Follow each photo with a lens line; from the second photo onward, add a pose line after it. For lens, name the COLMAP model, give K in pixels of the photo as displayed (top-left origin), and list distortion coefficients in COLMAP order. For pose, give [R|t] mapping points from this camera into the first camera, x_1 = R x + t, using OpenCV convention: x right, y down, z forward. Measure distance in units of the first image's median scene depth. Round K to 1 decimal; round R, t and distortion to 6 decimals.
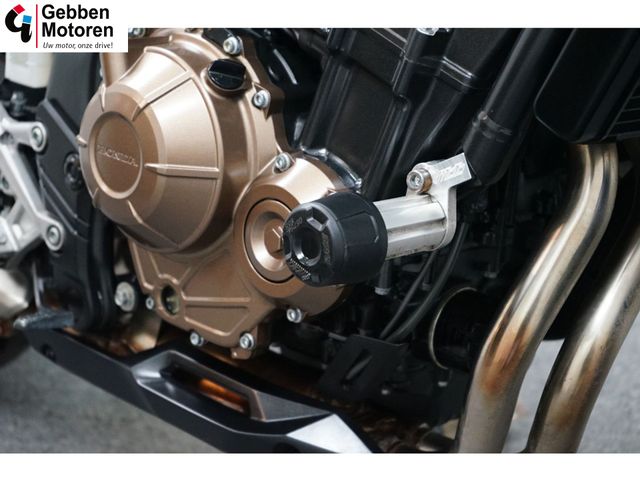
lens RADIAL K [[1325.5, 0, 319.7], [0, 1325.5, 240.9], [0, 0, 1]] dist [-0.110968, 0.000000]
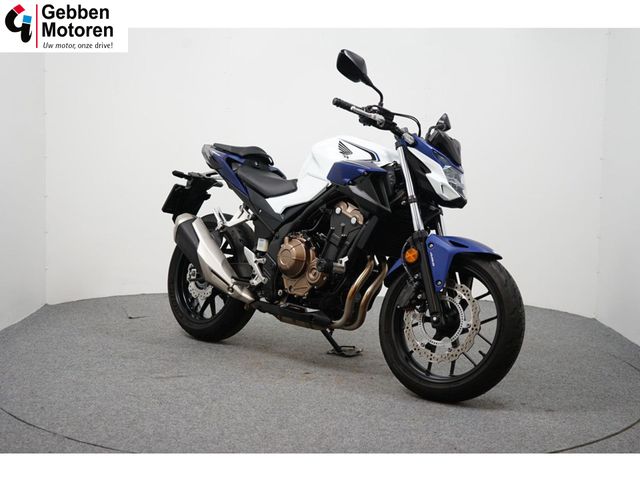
lens RADIAL K [[871.5, 0, 316.8], [0, 871.5, 240.9], [0, 0, 1]] dist [0.185926, 0.000000]
pose [[0.996188, 0.084984, -0.019676, 0.039089], [-0.087050, 0.953945, -0.287074, 0.892986], [-0.005626, 0.287693, 0.957706, -2.459388]]
